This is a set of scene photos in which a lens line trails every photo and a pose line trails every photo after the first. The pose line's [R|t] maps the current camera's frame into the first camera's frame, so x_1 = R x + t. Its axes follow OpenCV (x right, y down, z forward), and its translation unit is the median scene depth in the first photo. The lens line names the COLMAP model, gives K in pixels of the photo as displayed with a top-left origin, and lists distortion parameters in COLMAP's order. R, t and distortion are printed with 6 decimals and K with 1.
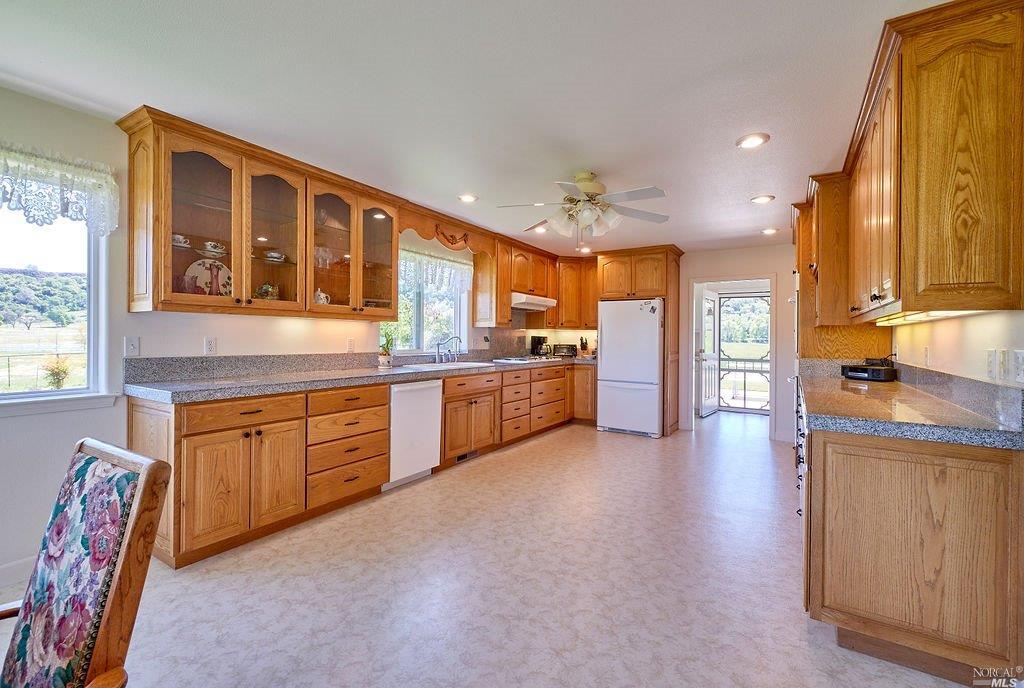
lens RADIAL K [[440.6, 0, 513.5], [0, 440.6, 334.4], [0, 0, 1]] dist [-0.000892, -0.000068]
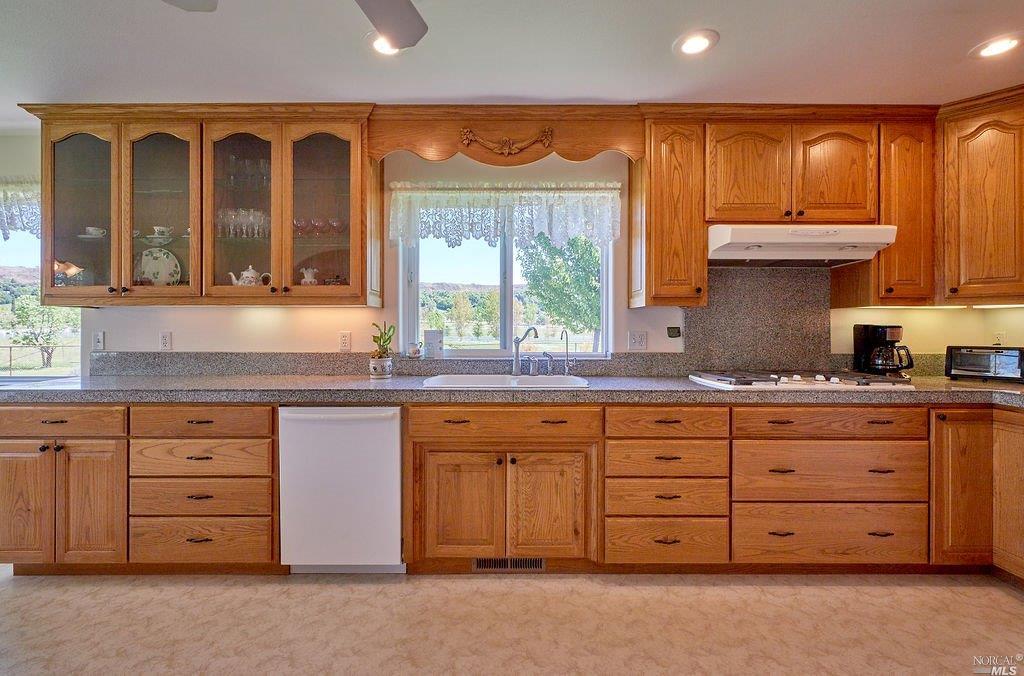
lens RADIAL K [[461.1, 0, 509.9], [0, 461.1, 325.3], [0, 0, 1]] dist [0.003731, 0.000585]
pose [[0.533958, -0.014112, -0.845393, 0.495230], [0.011734, 0.999888, -0.009280, 0.010442], [0.845429, -0.004965, 0.534064, 1.028312]]
